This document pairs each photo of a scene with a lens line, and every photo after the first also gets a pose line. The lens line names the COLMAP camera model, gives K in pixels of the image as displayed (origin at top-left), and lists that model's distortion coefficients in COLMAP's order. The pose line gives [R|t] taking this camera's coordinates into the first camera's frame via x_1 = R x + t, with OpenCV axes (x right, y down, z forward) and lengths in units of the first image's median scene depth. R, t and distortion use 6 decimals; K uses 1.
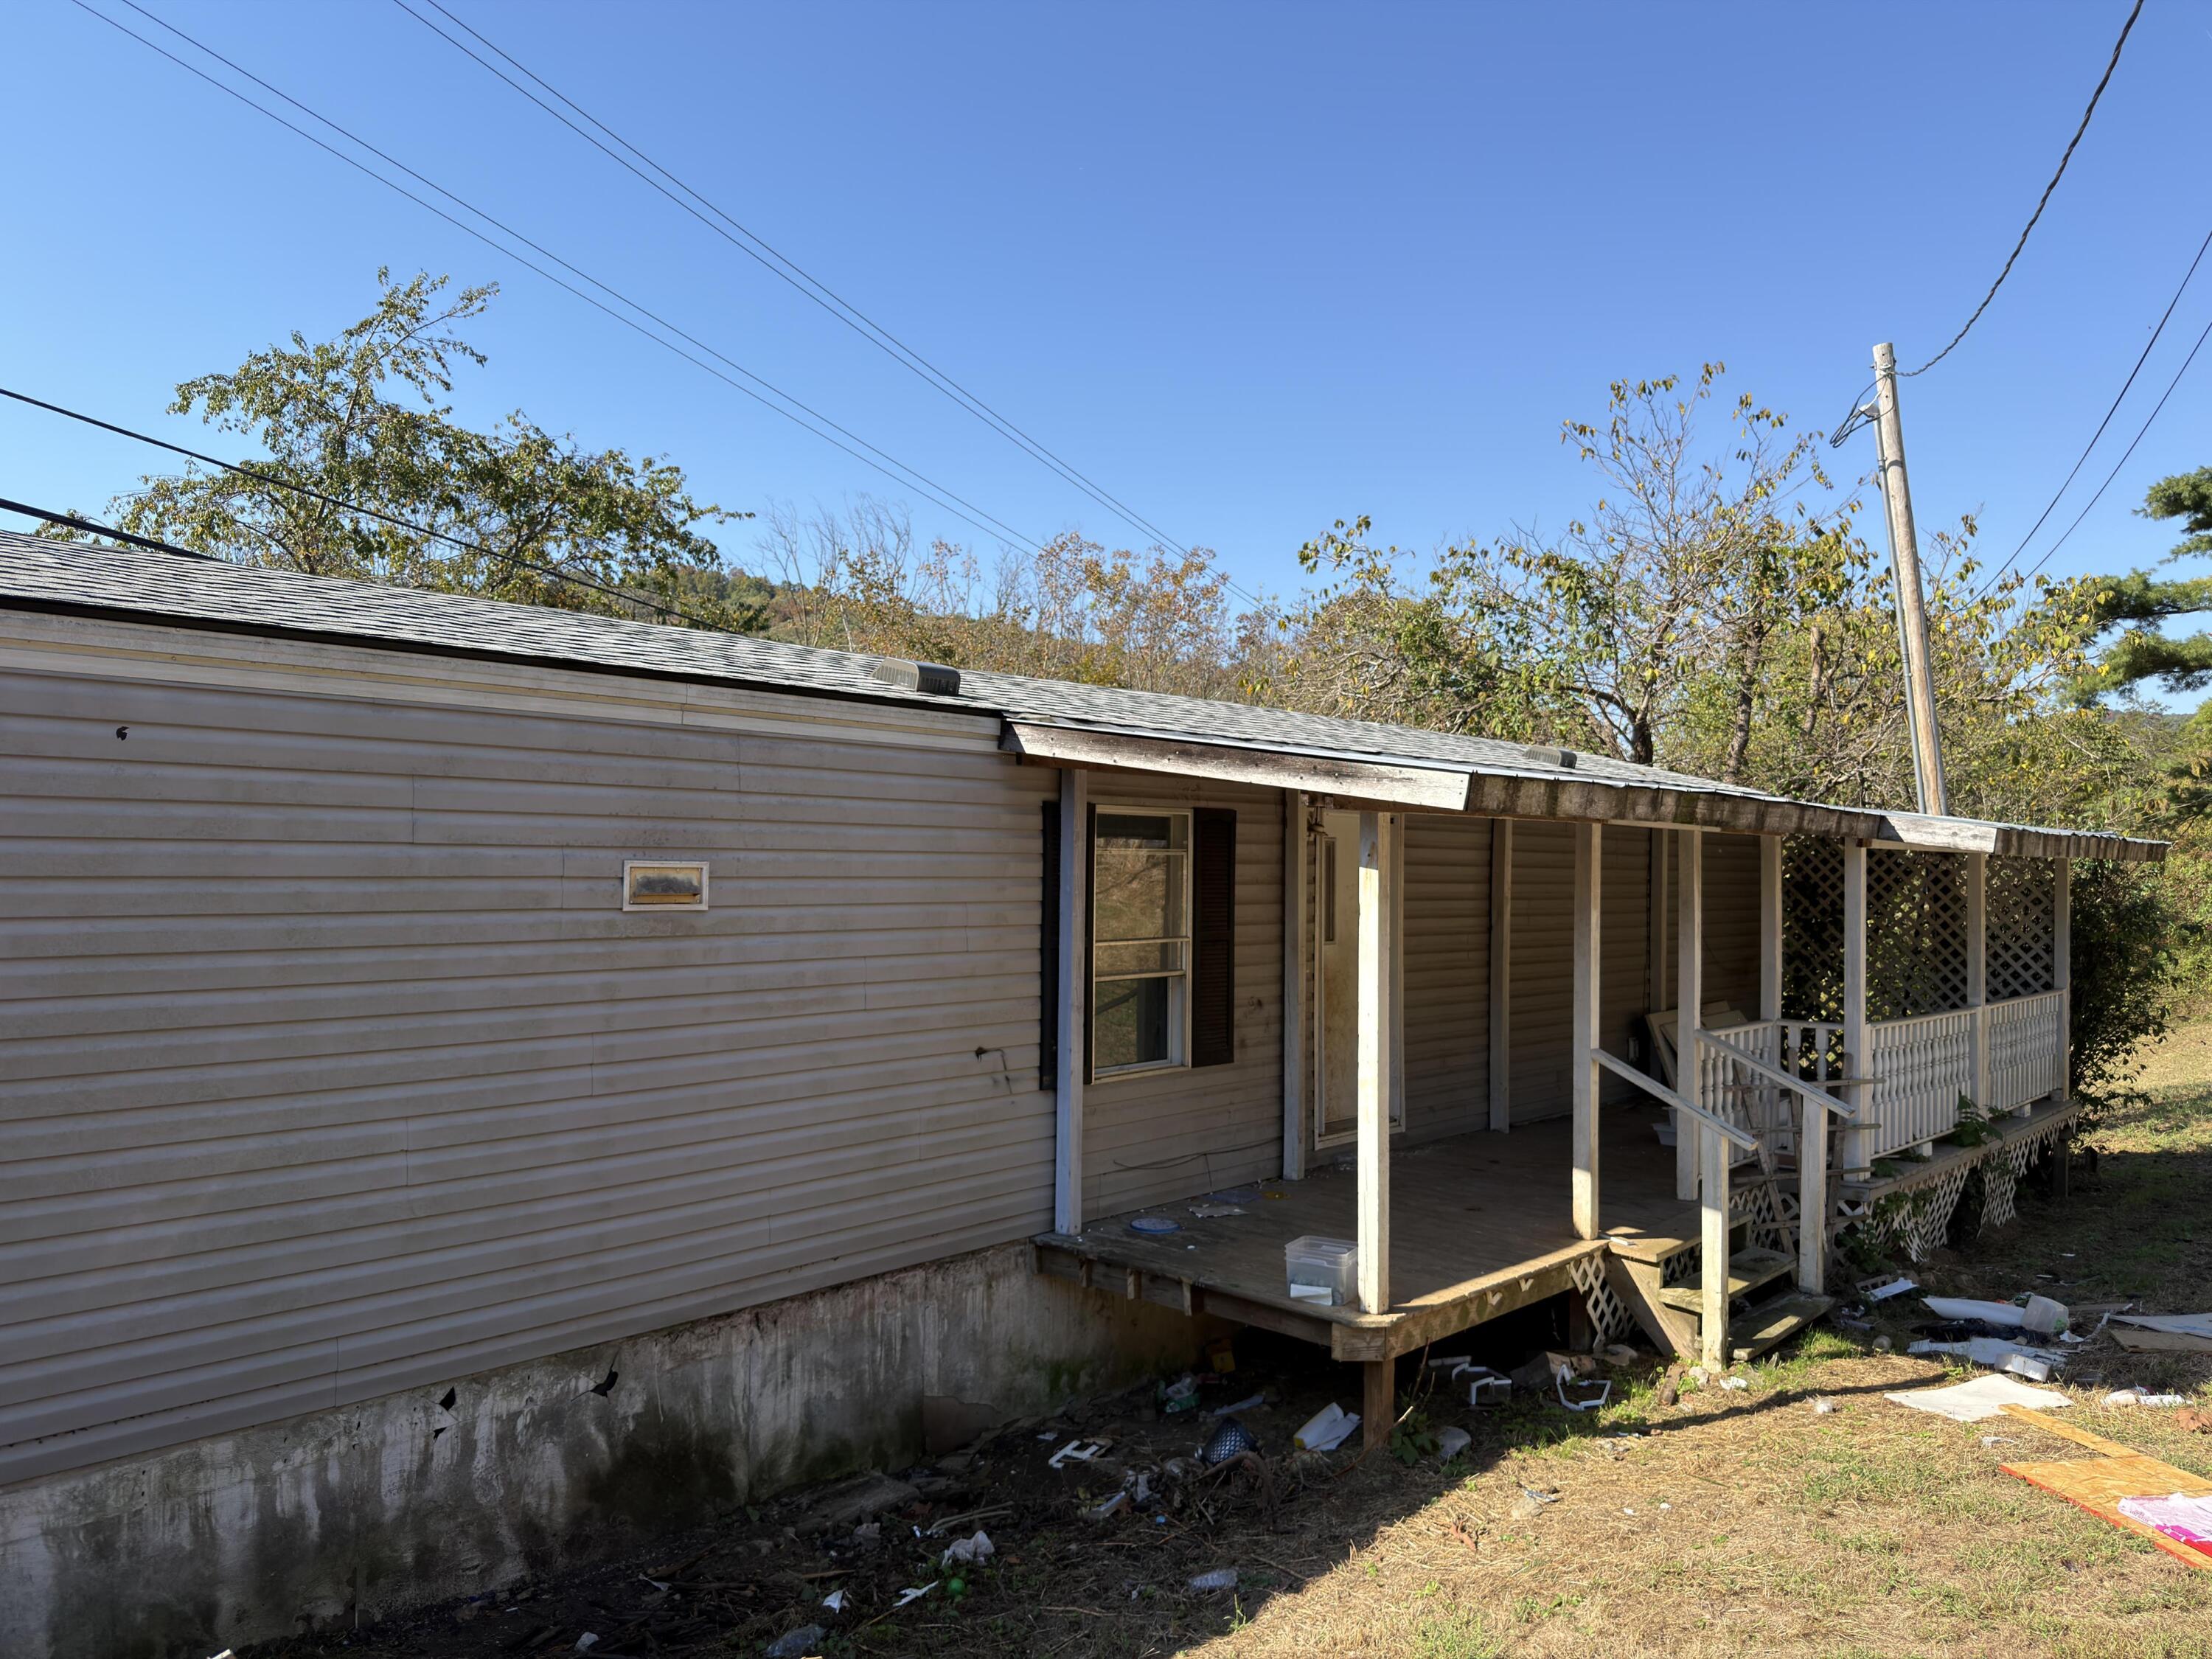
lens RADIAL K [[1581.1, 0, 1101.3], [0, 1581.1, 818.7], [0, 0, 1]] dist [0.121949, -0.187390]
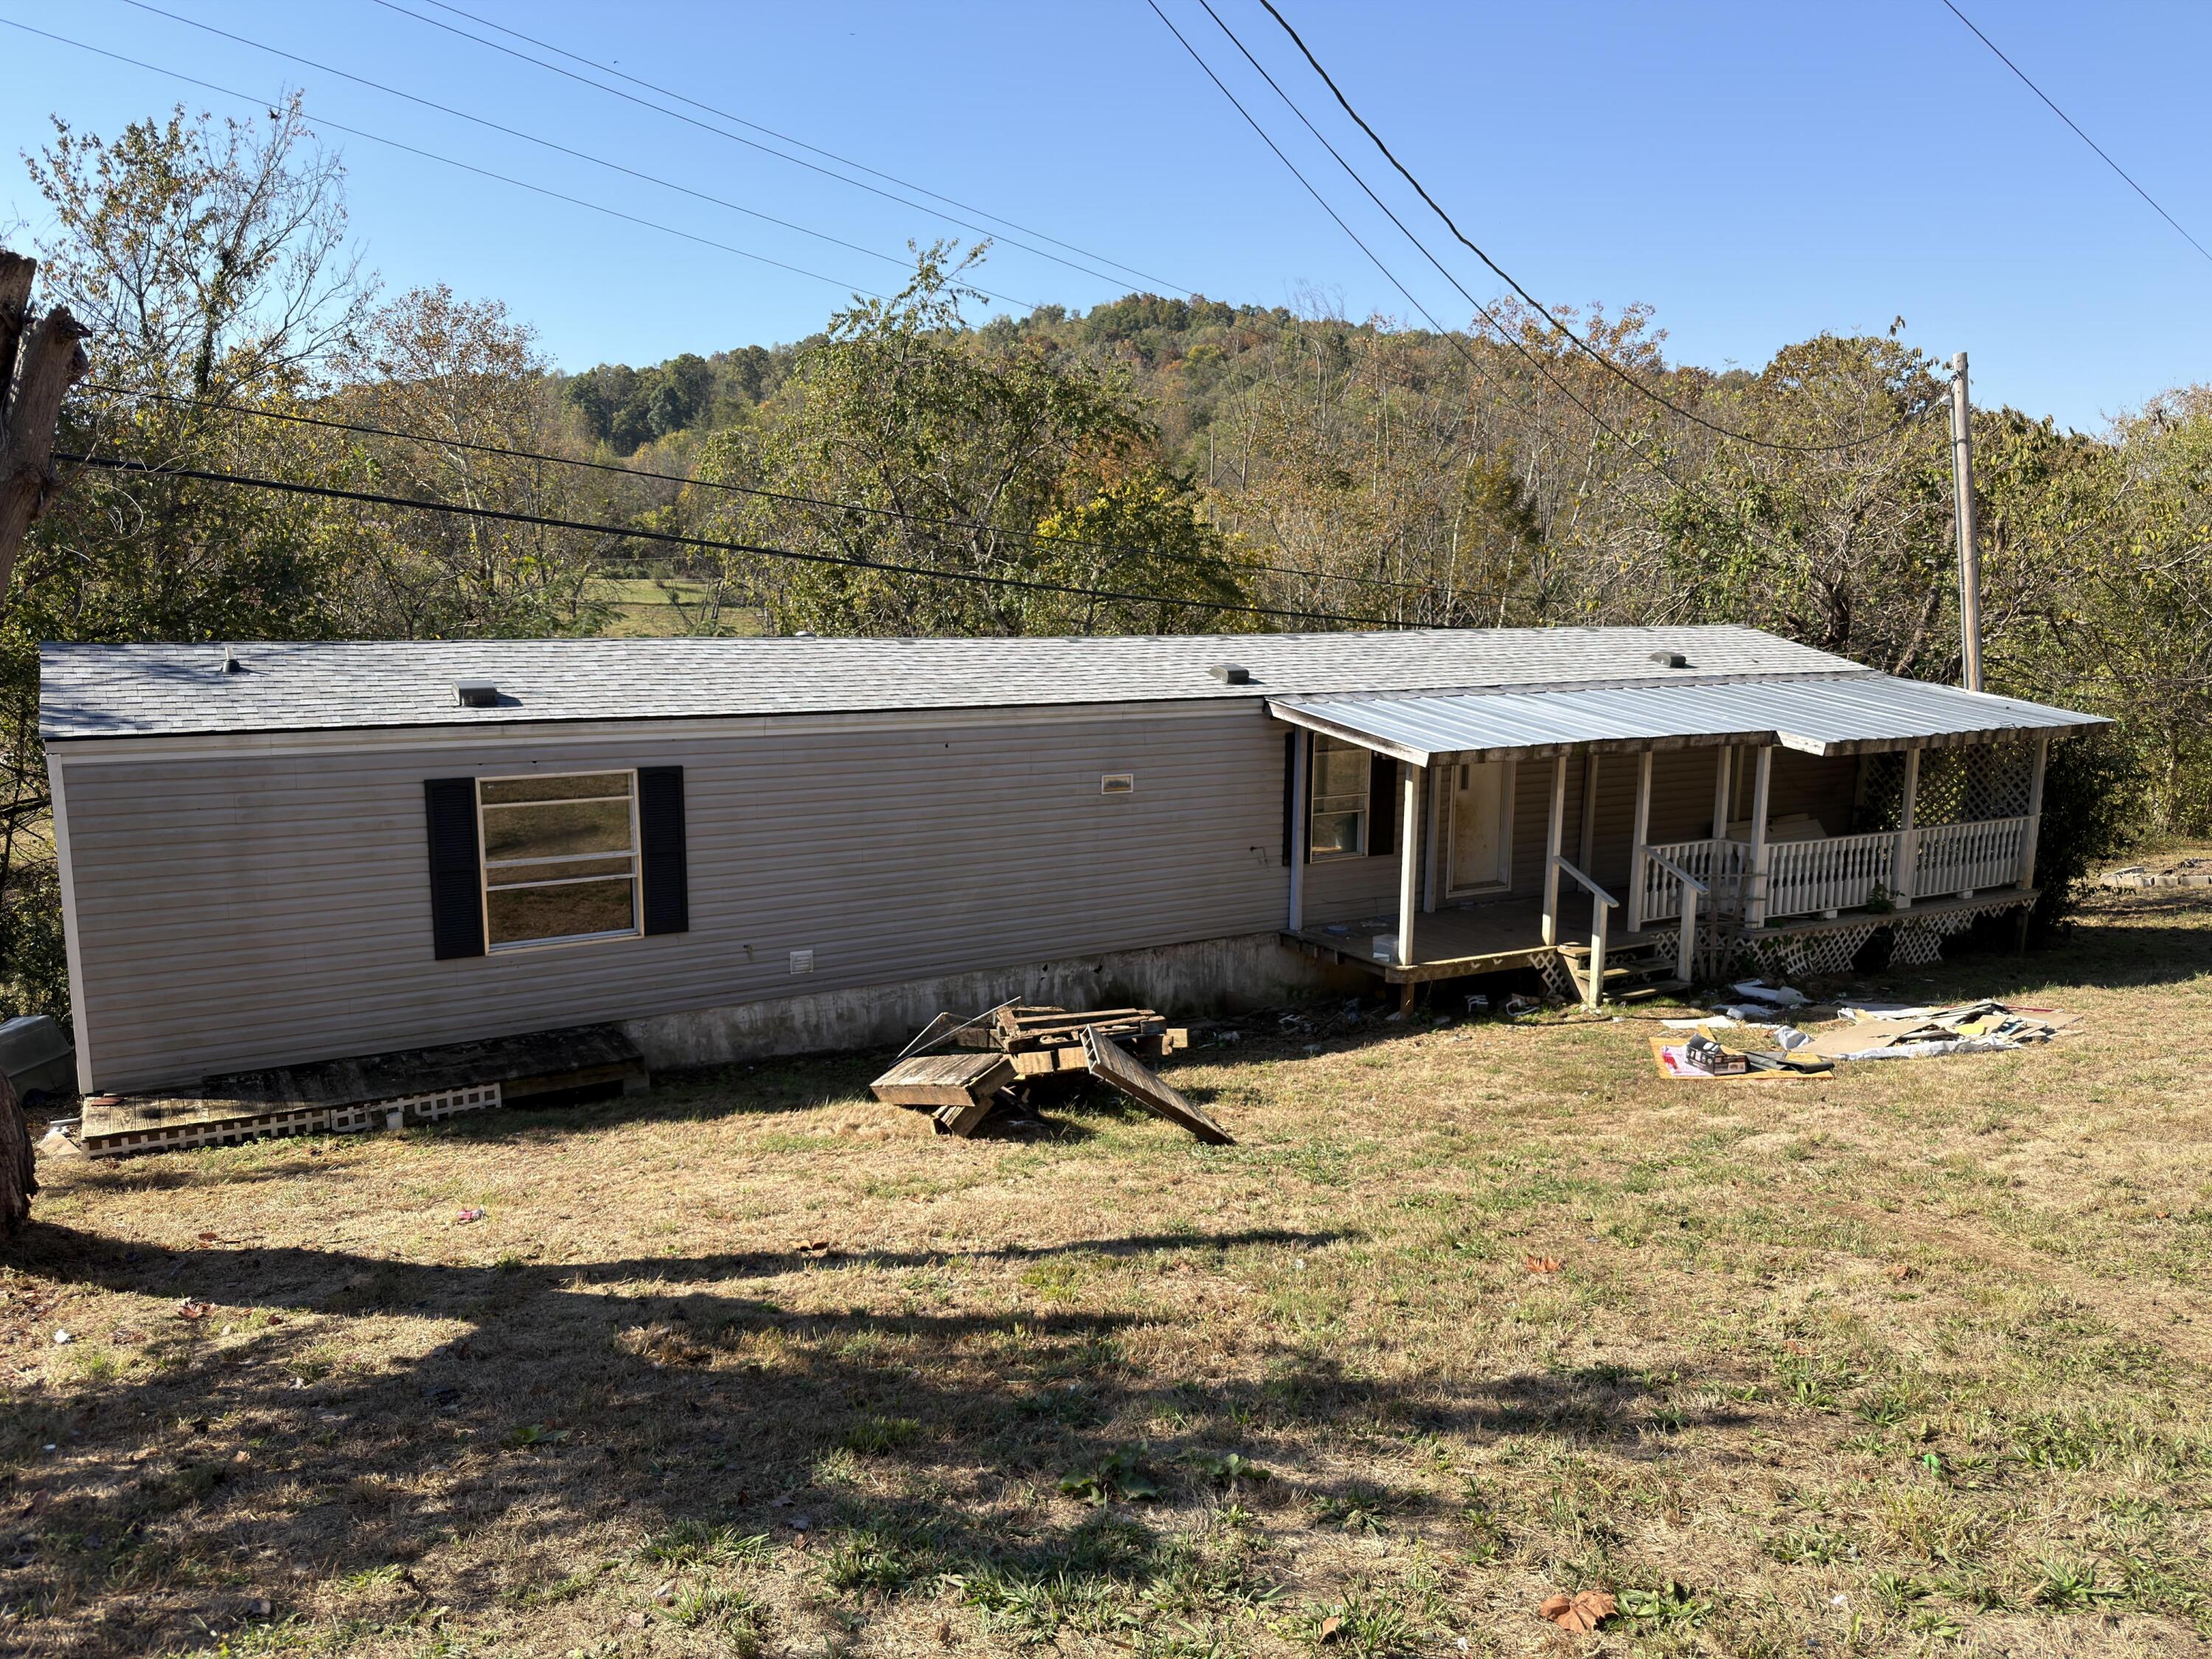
lens RADIAL K [[1561.6, 0, 1097.2], [0, 1561.6, 839.7], [0, 0, 1]] dist [0.083650, -0.130150]
pose [[0.958968, 0.040224, -0.280645, 0.350785], [0.011533, 0.983531, 0.180373, -0.280972], [0.283279, -0.176209, 0.942711, -1.206598]]
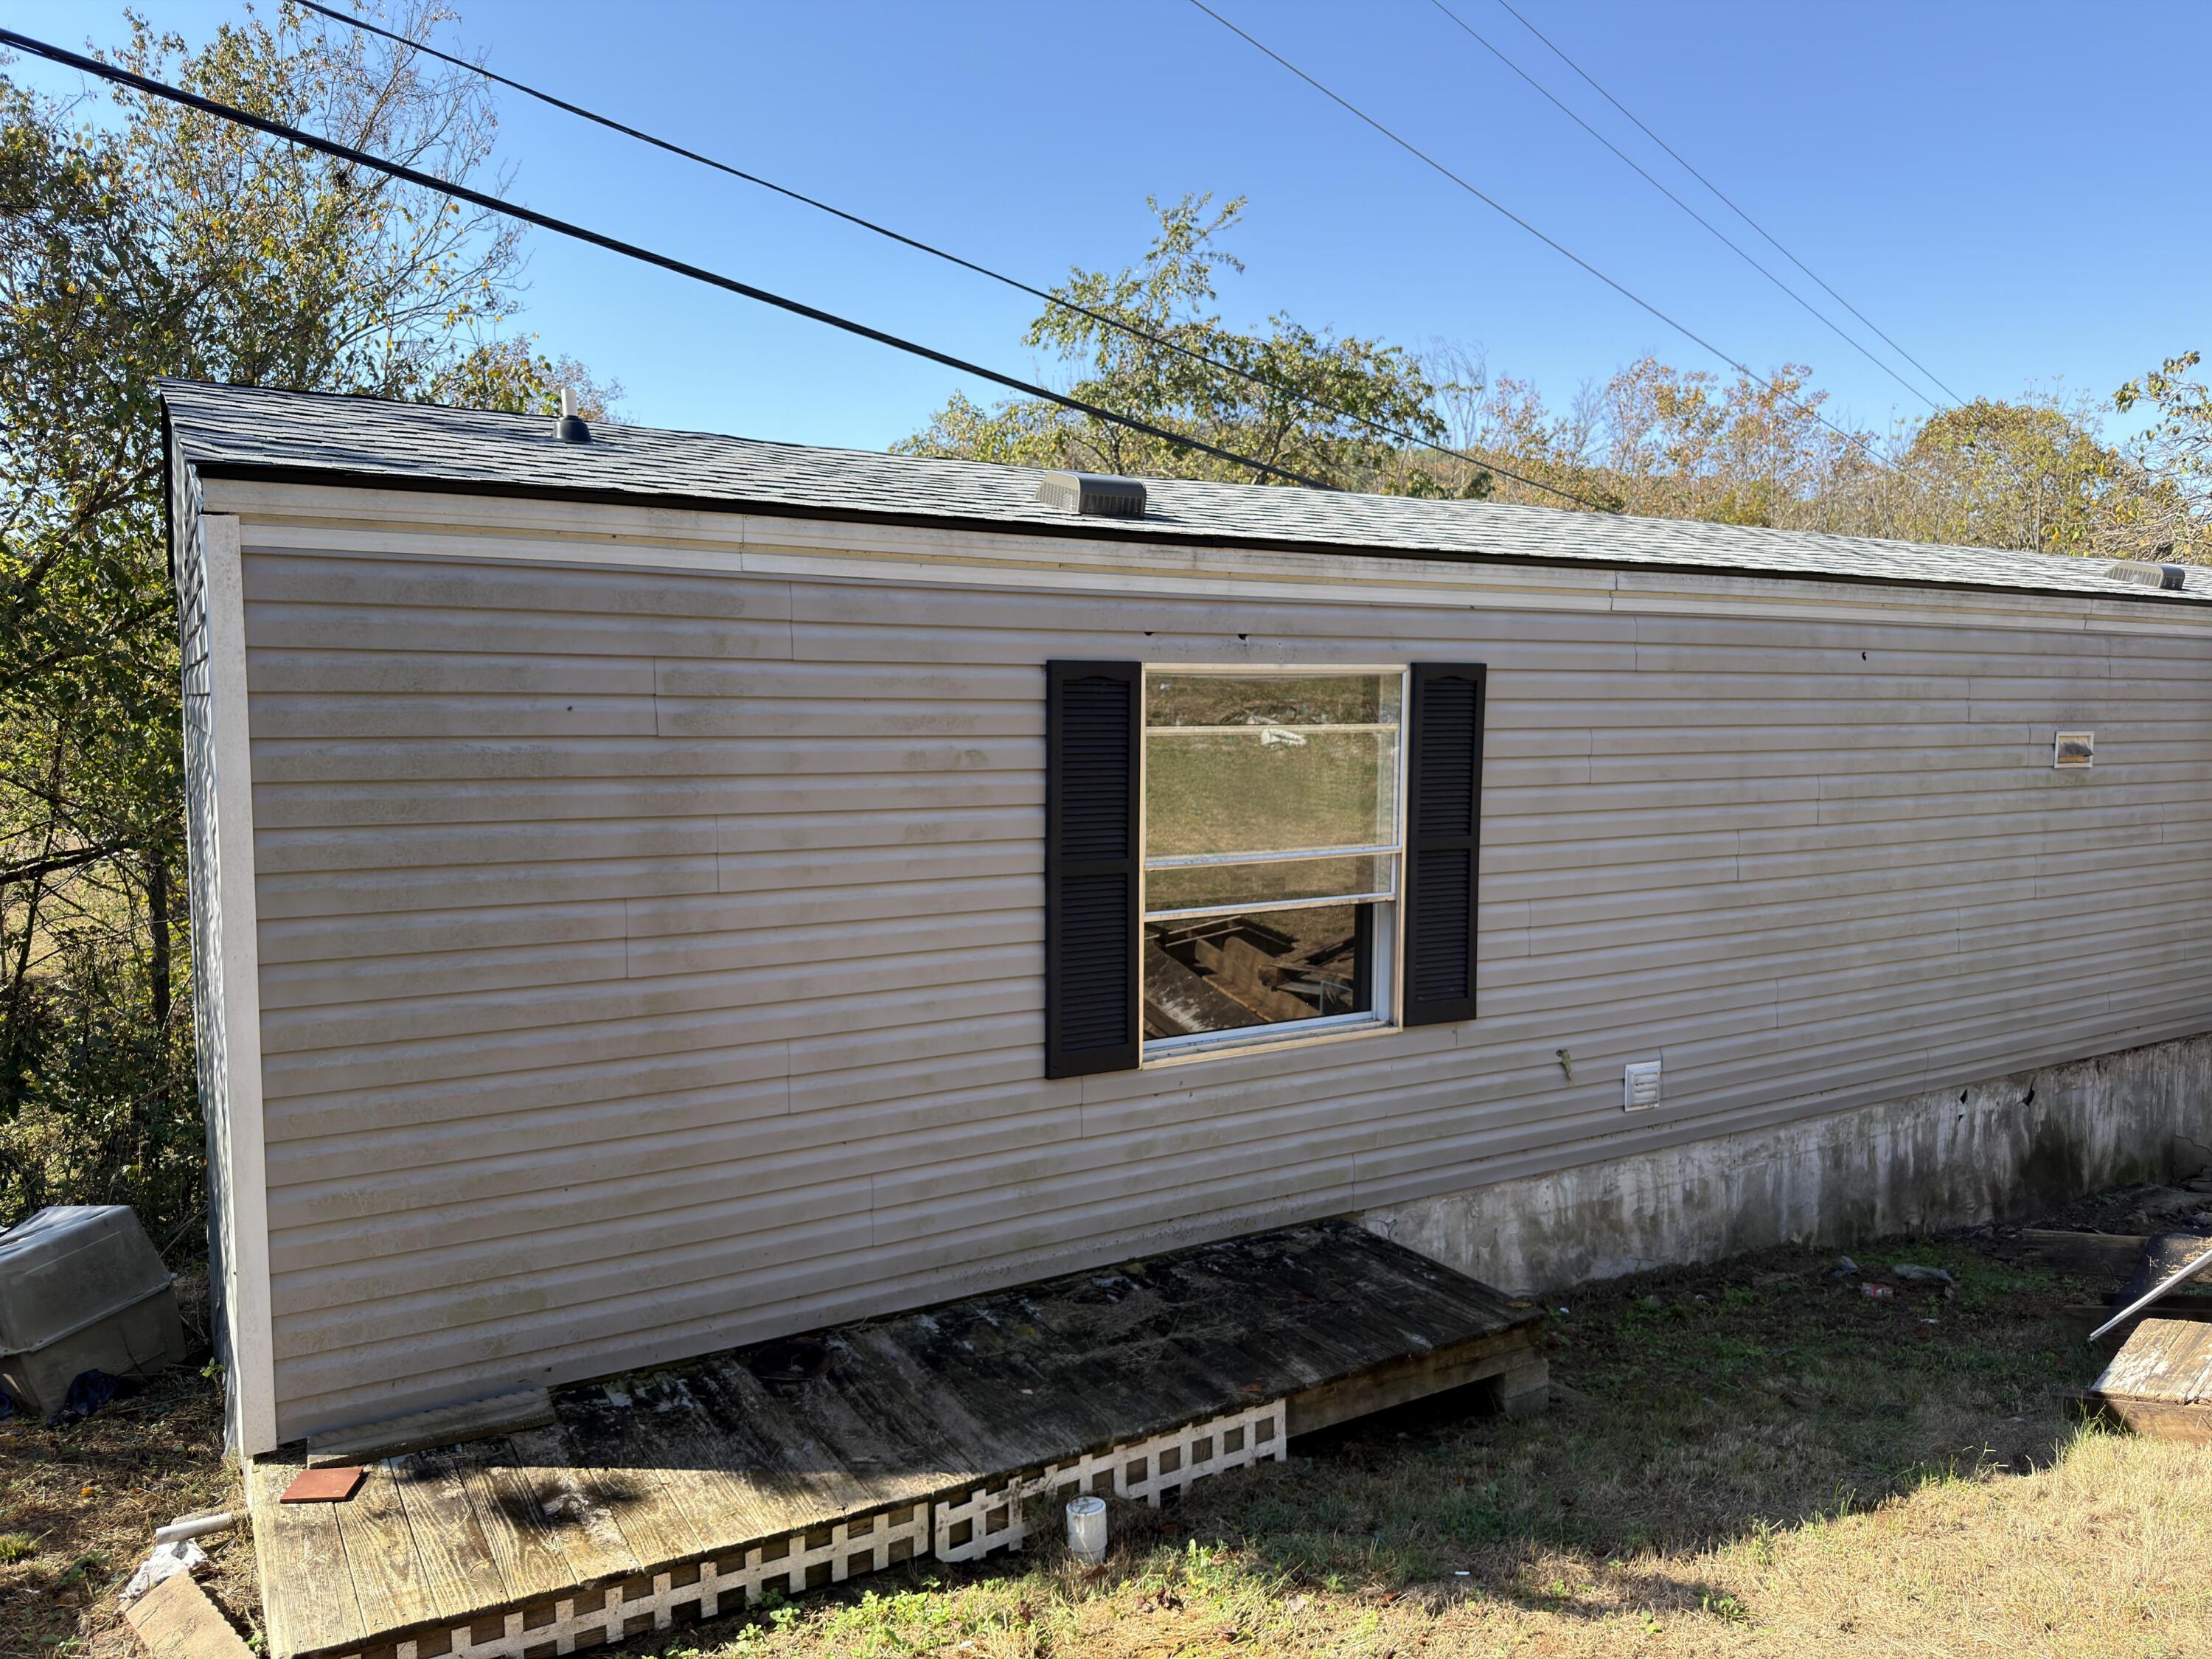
lens RADIAL K [[1581.1, 0, 1101.3], [0, 1581.1, 818.7], [0, 0, 1]] dist [0.121949, -0.187390]
pose [[0.955917, 0.009118, -0.293496, -0.584453], [0.019619, 0.995301, 0.094820, -0.040514], [0.292982, -0.096398, 0.951246, -0.496806]]
